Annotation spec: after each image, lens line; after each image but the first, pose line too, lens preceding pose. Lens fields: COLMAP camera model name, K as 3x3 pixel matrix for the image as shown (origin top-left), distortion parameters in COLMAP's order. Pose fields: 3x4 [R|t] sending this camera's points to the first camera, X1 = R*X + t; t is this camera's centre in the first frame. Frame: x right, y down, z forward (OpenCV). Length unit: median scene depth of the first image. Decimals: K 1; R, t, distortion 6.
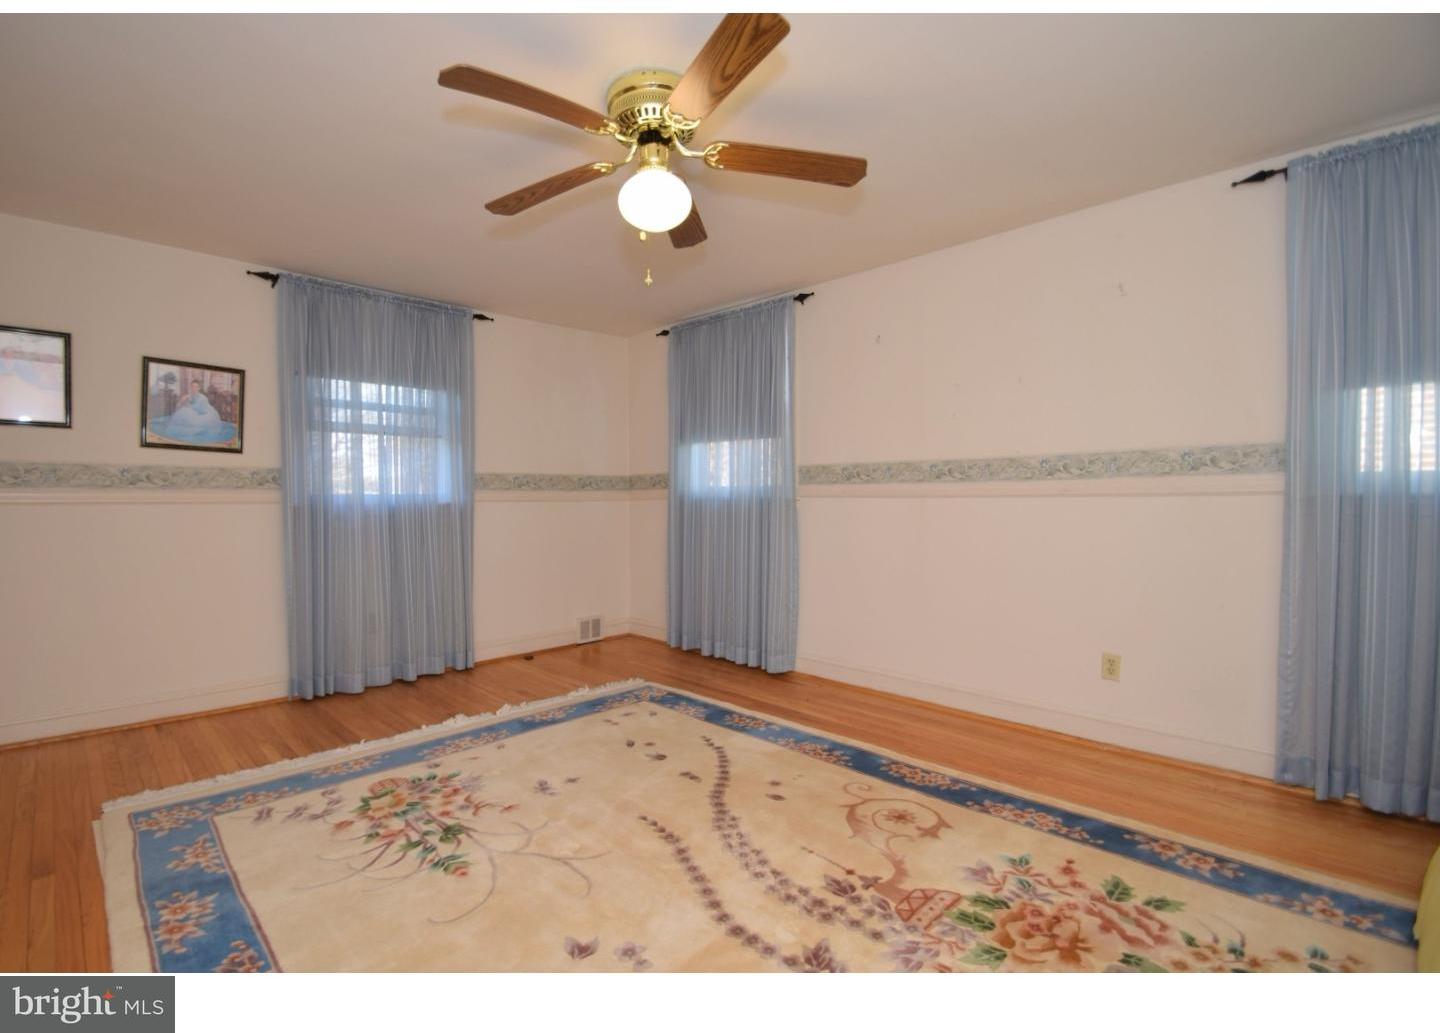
lens RADIAL K [[648.8, 0, 716.9], [0, 648.8, 507.6], [0, 0, 1]] dist [-0.012059, -0.003214]
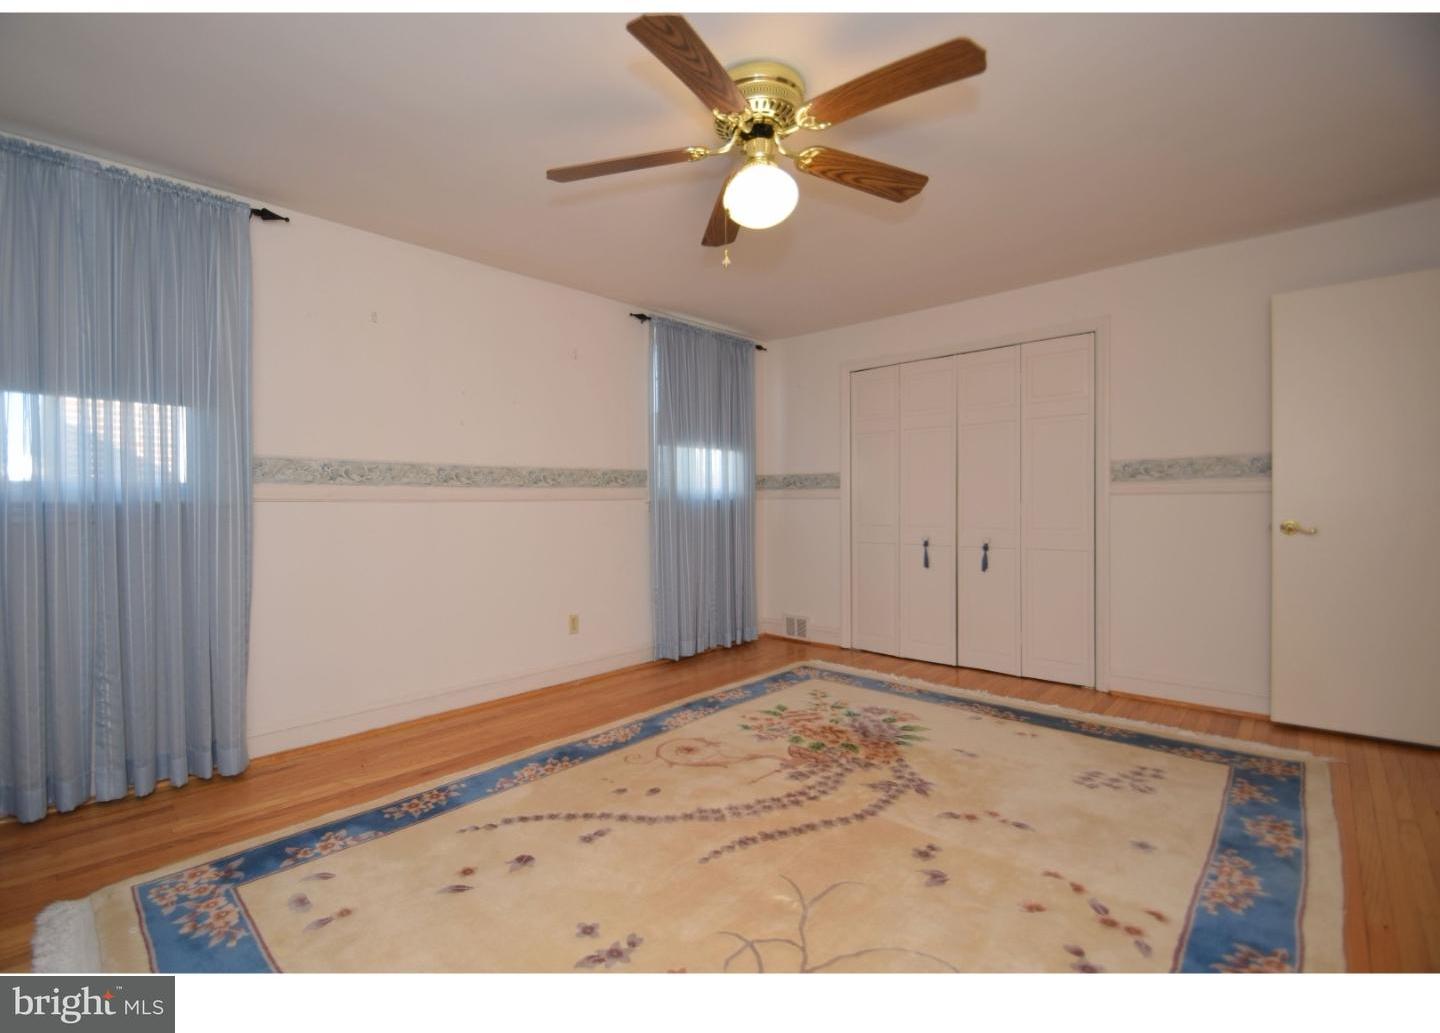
lens RADIAL K [[648.8, 0, 635.6], [0, 648.8, 510.2], [0, 0, 1]] dist [-0.012059, -0.003214]
pose [[0.033695, -0.010461, 0.999377, -0.893894], [0.019578, 0.999760, 0.009805, -0.009619], [-0.999240, 0.019236, 0.033892, 0.944730]]
